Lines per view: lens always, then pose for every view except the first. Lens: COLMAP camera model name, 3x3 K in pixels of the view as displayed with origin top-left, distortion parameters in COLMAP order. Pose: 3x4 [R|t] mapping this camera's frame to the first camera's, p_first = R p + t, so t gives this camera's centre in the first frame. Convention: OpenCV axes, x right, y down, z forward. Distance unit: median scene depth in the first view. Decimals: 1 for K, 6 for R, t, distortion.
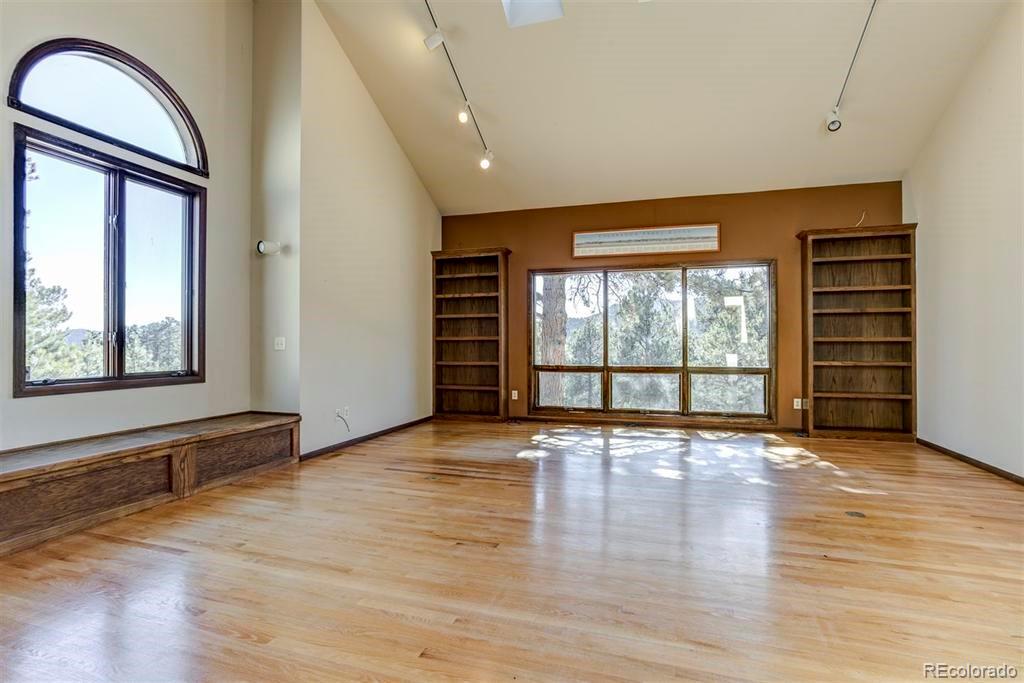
lens RADIAL K [[489.9, 0, 517.1], [0, 489.9, 341.2], [0, 0, 1]] dist [-0.005463, 0.011739]
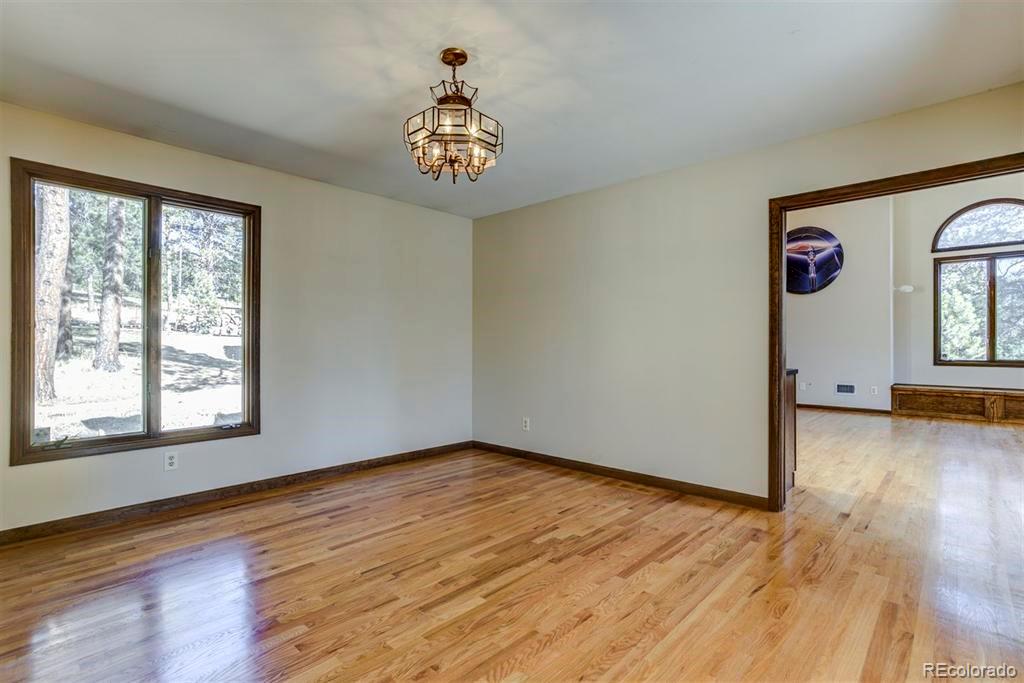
lens RADIAL K [[489.9, 0, 508.3], [0, 489.9, 340.1], [0, 0, 1]] dist [-0.005463, 0.011739]
pose [[-0.403281, -0.011366, -0.915005, 1.019833], [0.001261, 0.999915, -0.012976, 0.006637], [0.915075, -0.006387, -0.403233, 0.005984]]
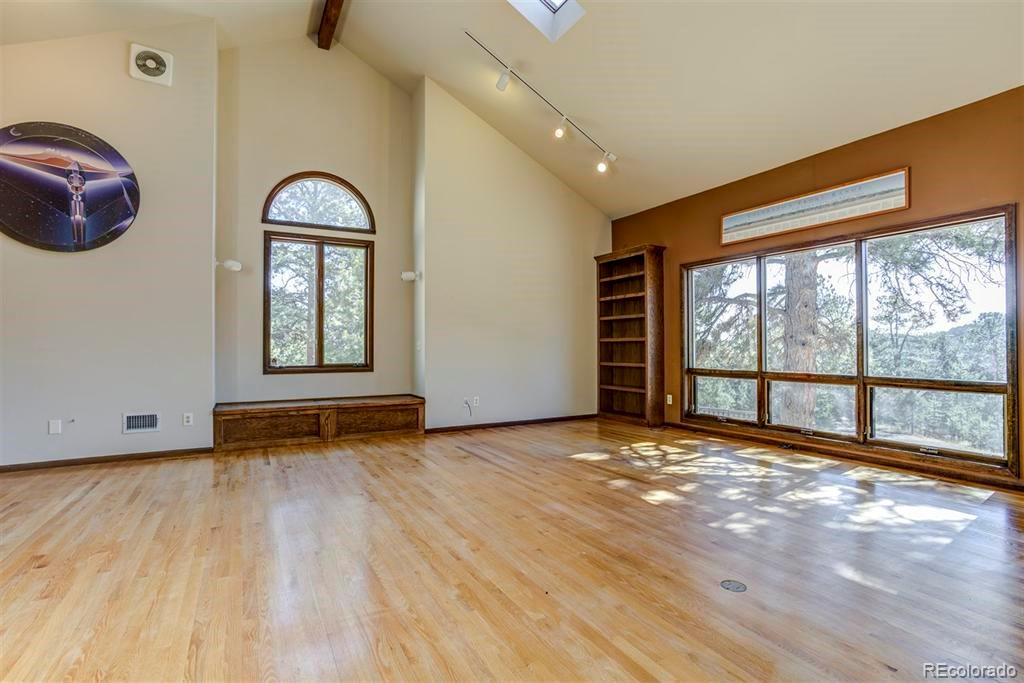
lens RADIAL K [[489.9, 0, 510.2], [0, 489.9, 342.6], [0, 0, 1]] dist [-0.005463, 0.011739]
pose [[0.738611, -0.006022, -0.674105, 0.445213], [0.006544, 0.999977, -0.001762, 0.000801], [0.674101, -0.003110, 0.738633, 0.115462]]
